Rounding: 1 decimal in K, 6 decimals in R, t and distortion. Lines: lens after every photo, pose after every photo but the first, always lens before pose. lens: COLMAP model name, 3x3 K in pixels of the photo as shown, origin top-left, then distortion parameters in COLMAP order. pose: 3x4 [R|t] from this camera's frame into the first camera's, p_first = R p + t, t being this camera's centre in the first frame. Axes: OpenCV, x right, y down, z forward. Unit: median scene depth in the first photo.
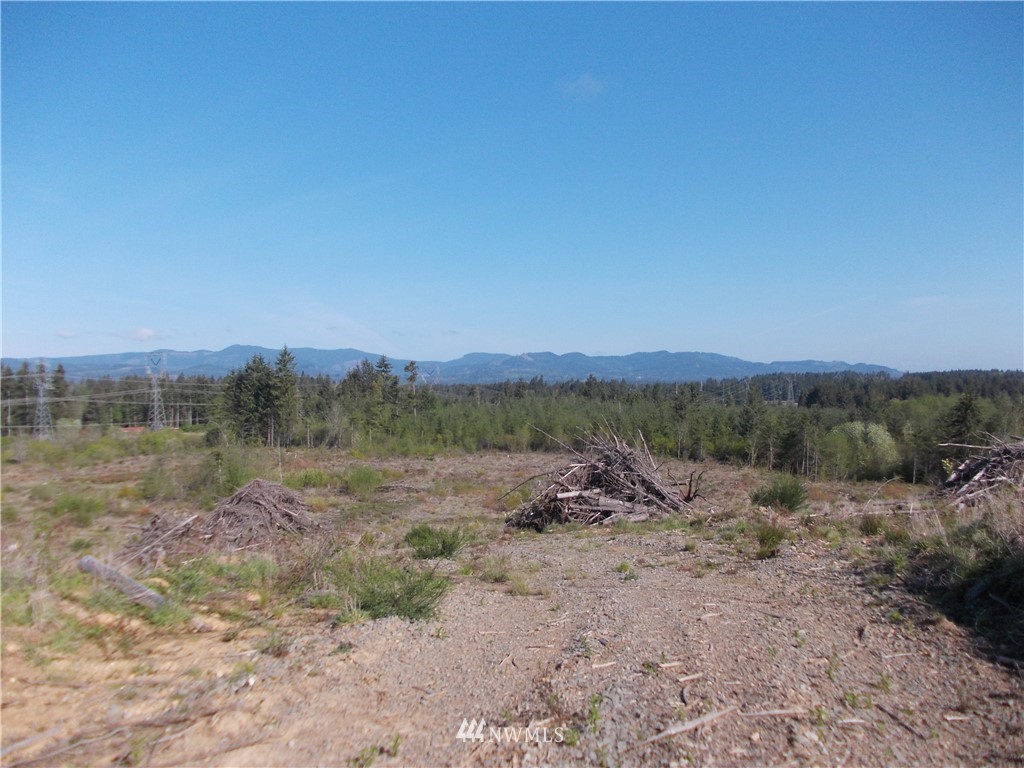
lens RADIAL K [[867.7, 0, 509.7], [0, 867.7, 394.1], [0, 0, 1]] dist [-0.010941, -0.021198]
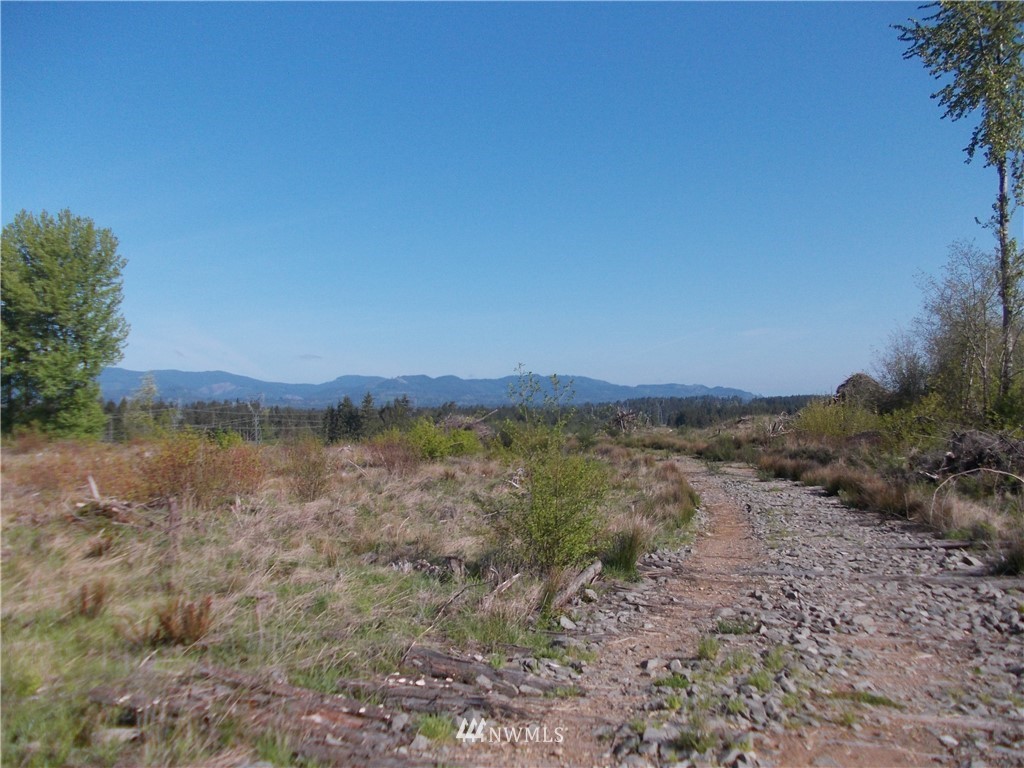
lens RADIAL K [[867.7, 0, 509.7], [0, 867.7, 394.1], [0, 0, 1]] dist [-0.010941, -0.021198]
pose [[0.989020, 0.000002, 0.147780, -0.262825], [0.003803, 0.999668, -0.025470, -0.009257], [-0.147731, 0.025752, 0.988692, -0.698707]]
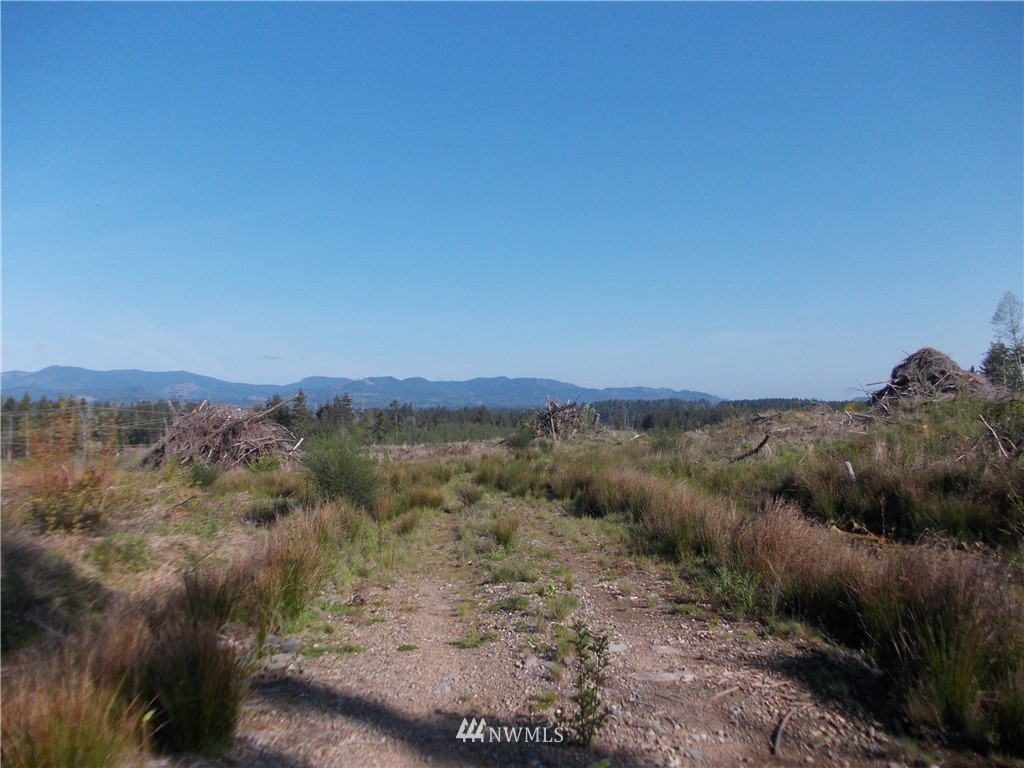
lens RADIAL K [[867.7, 0, 509.7], [0, 867.7, 394.1], [0, 0, 1]] dist [-0.010941, -0.021198]
pose [[0.982851, 0.006106, 0.184303, -0.202404], [-0.000906, 0.999600, -0.028283, -0.006708], [-0.184402, 0.027631, 0.982462, -0.524024]]
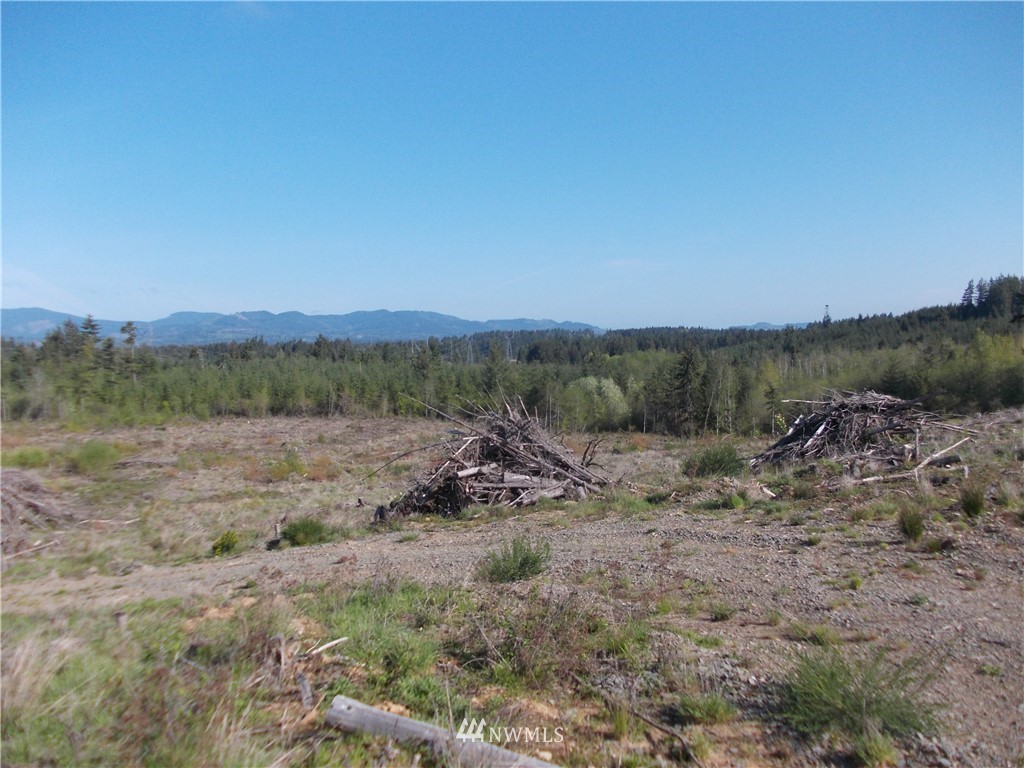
lens RADIAL K [[867.7, 0, 509.7], [0, 867.7, 394.1], [0, 0, 1]] dist [-0.010941, -0.021198]
pose [[0.949308, -0.030115, 0.312902, -0.021639], [0.015296, 0.998647, 0.049707, -0.001039], [-0.313975, -0.042401, 0.948484, 0.018168]]
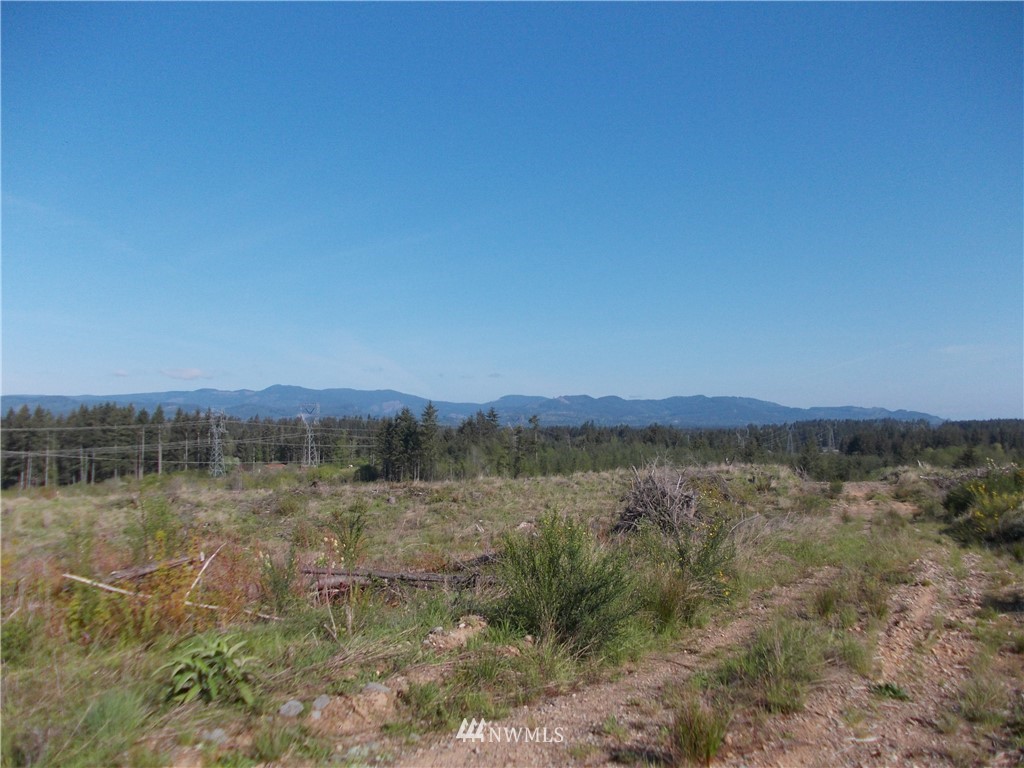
lens RADIAL K [[867.7, 0, 509.7], [0, 867.7, 394.1], [0, 0, 1]] dist [-0.010941, -0.021198]
pose [[0.999138, 0.010173, -0.040247, -0.102697], [-0.012118, 0.998755, -0.048398, -0.006844], [0.039704, 0.048844, 0.998017, -0.281500]]
